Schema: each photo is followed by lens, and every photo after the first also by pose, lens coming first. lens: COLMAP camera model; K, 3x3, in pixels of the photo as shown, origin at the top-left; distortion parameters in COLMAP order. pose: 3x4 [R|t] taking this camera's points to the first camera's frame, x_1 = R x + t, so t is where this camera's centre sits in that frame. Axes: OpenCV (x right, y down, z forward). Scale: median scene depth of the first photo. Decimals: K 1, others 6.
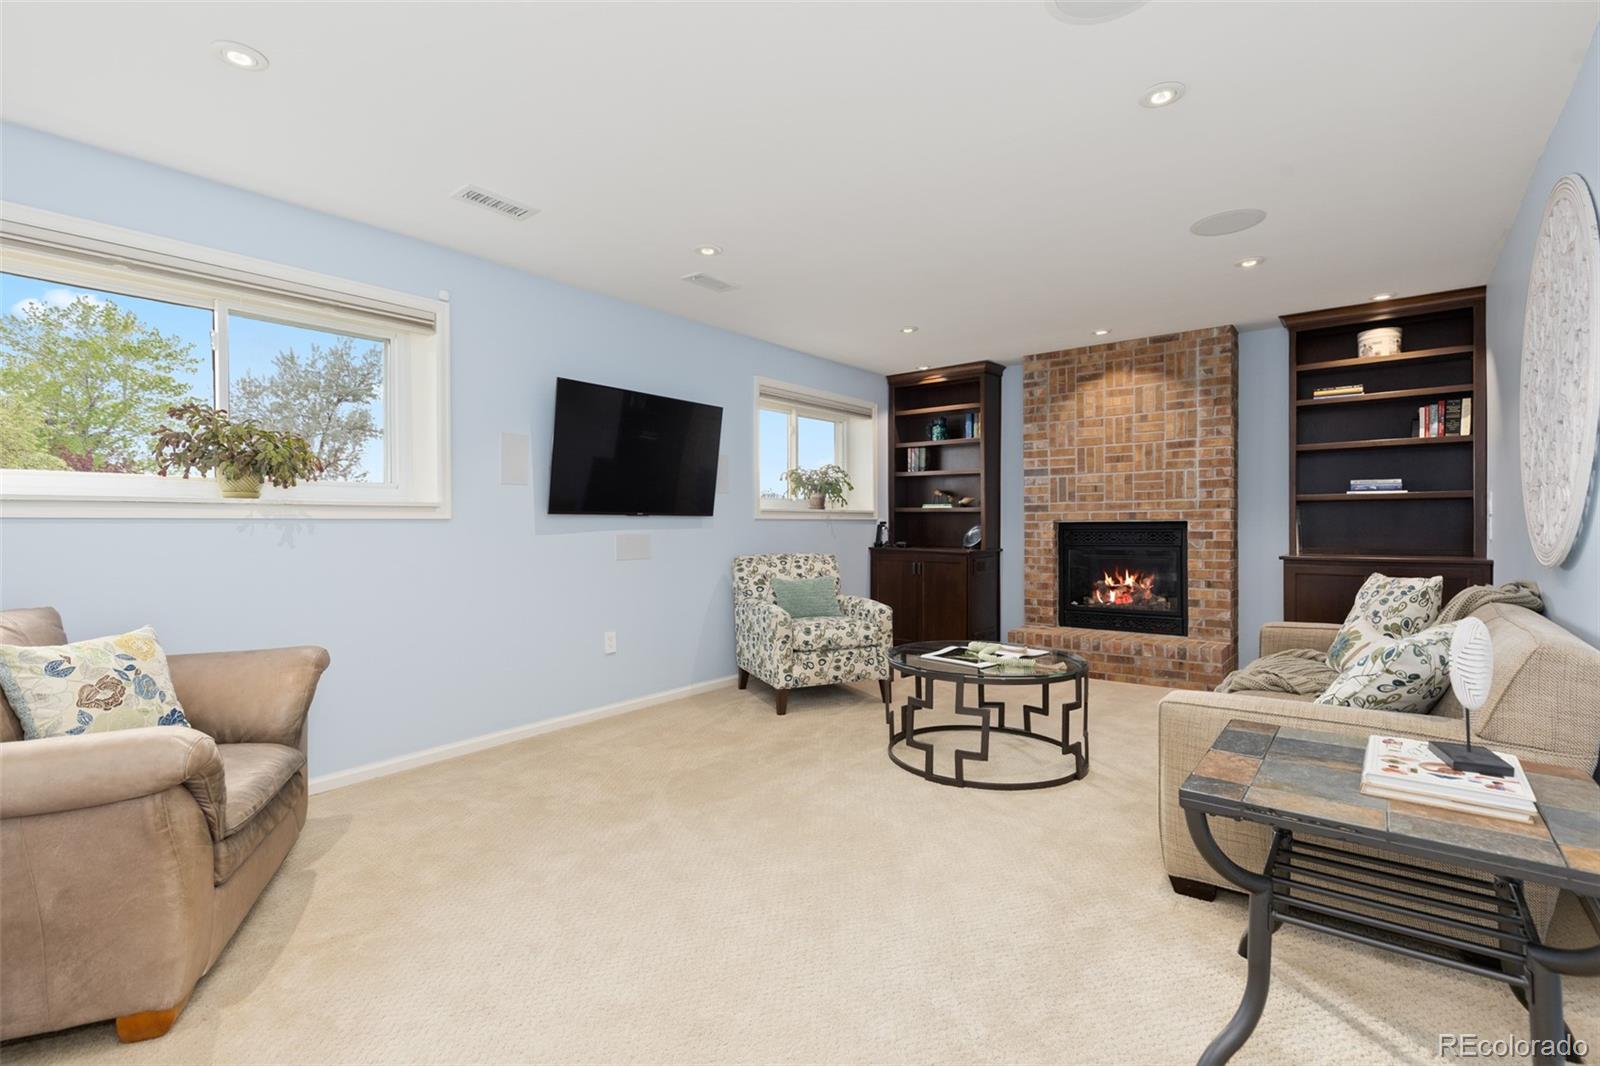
lens RADIAL K [[725.4, 0, 793.0], [0, 725.4, 532.7], [0, 0, 1]] dist [0.009877, -0.001902]
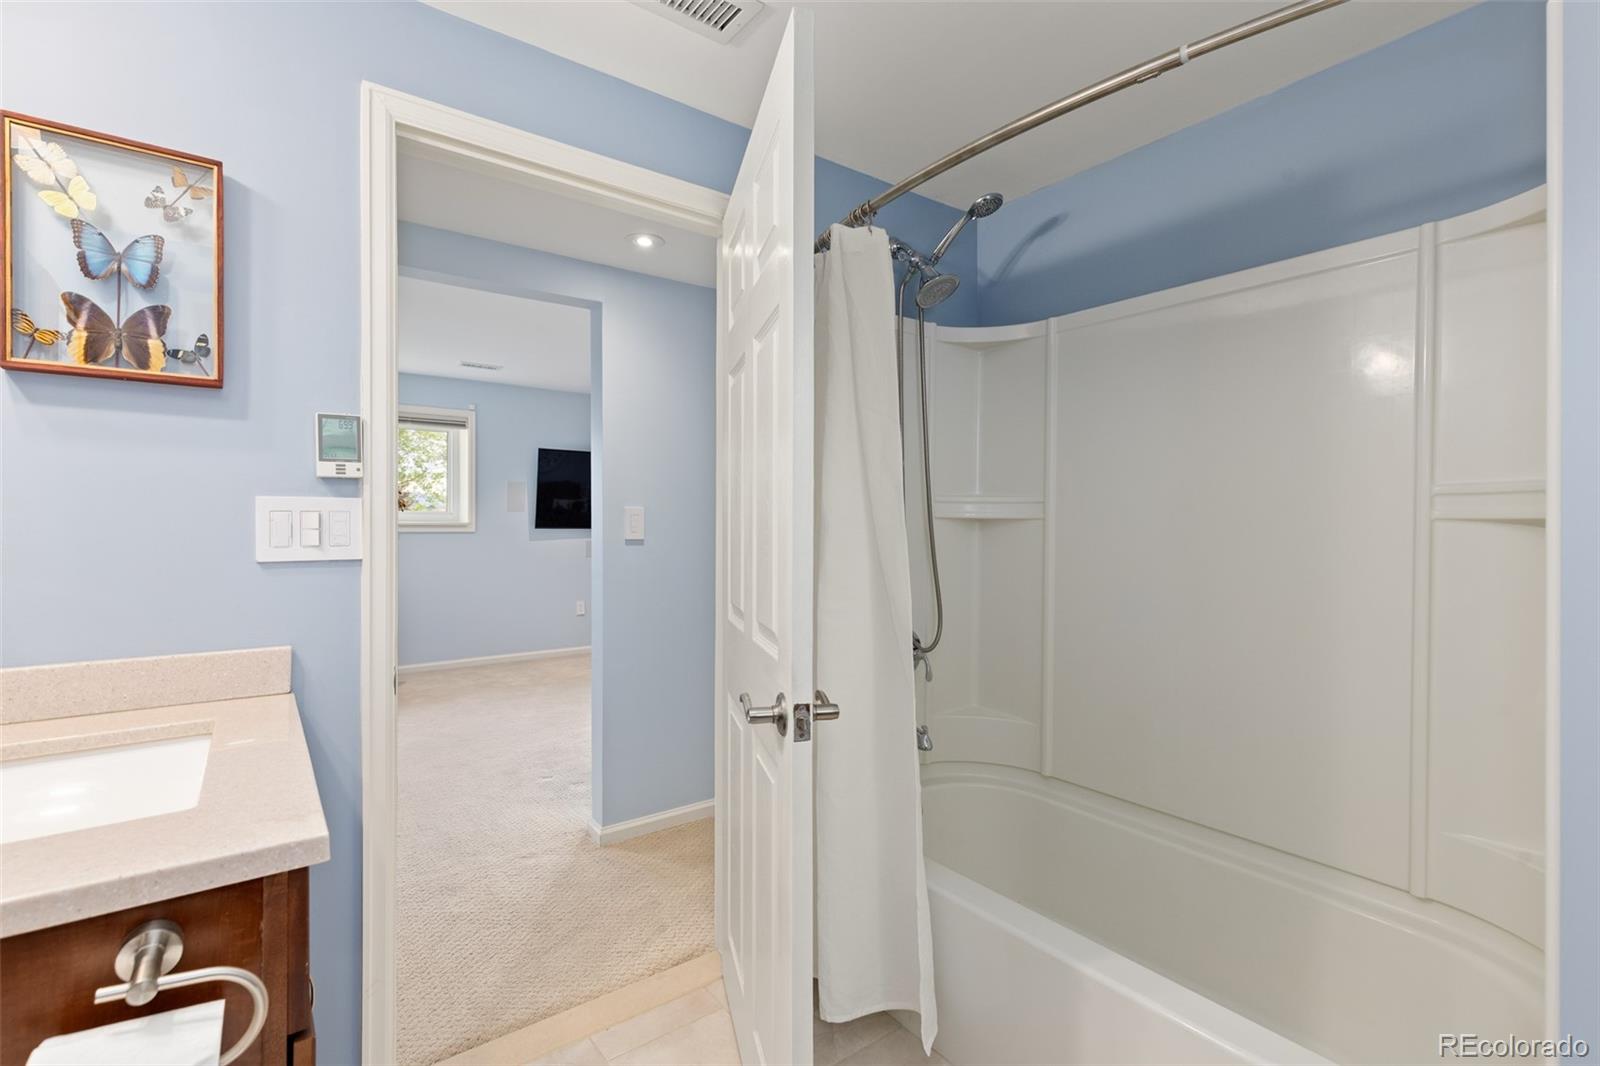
lens RADIAL K [[725.4, 0, 792.5], [0, 725.4, 528.9], [0, 0, 1]] dist [0.009877, -0.001902]
pose [[0.969654, 0.002270, -0.244470, 0.534738], [-0.004394, 0.999957, -0.008143, -0.011226], [0.244441, 0.008971, 0.969623, -0.397854]]
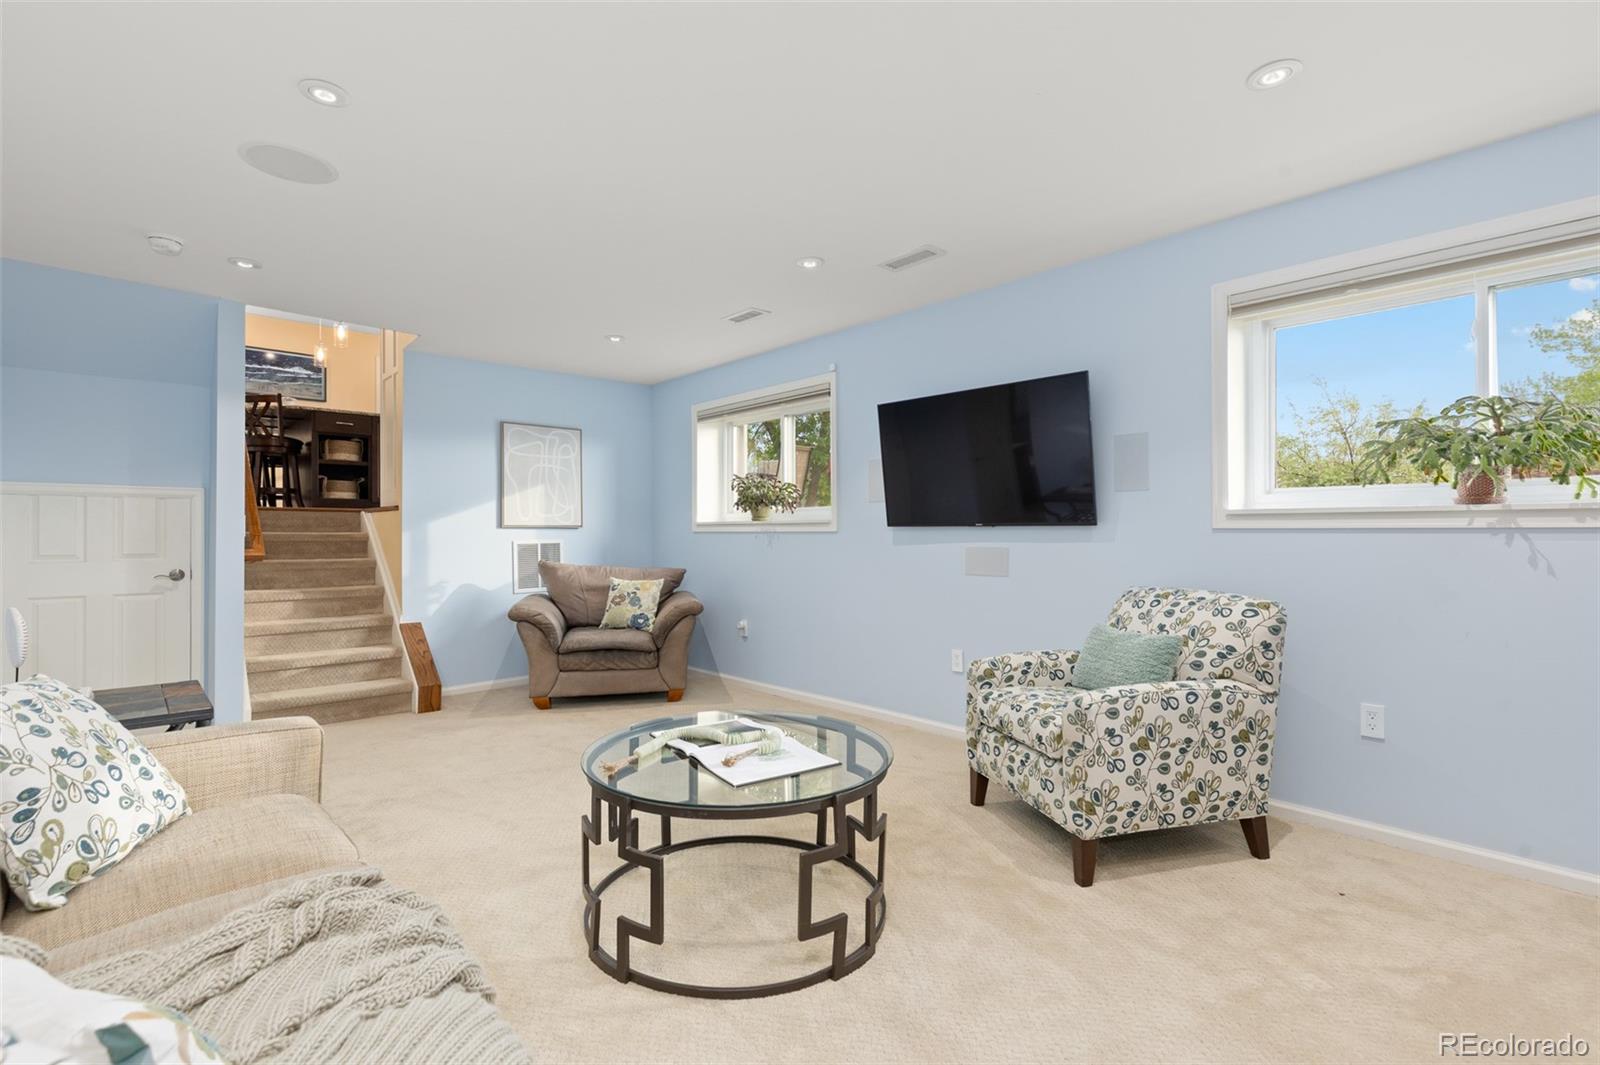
lens RADIAL K [[725.4, 0, 785.2], [0, 725.4, 532.7], [0, 0, 1]] dist [0.009877, -0.001902]
pose [[-0.149053, 0.002795, -0.988825, 0.649933], [-0.010880, 0.999931, 0.004467, -0.015996], [0.988769, 0.011425, -0.149012, 0.826567]]
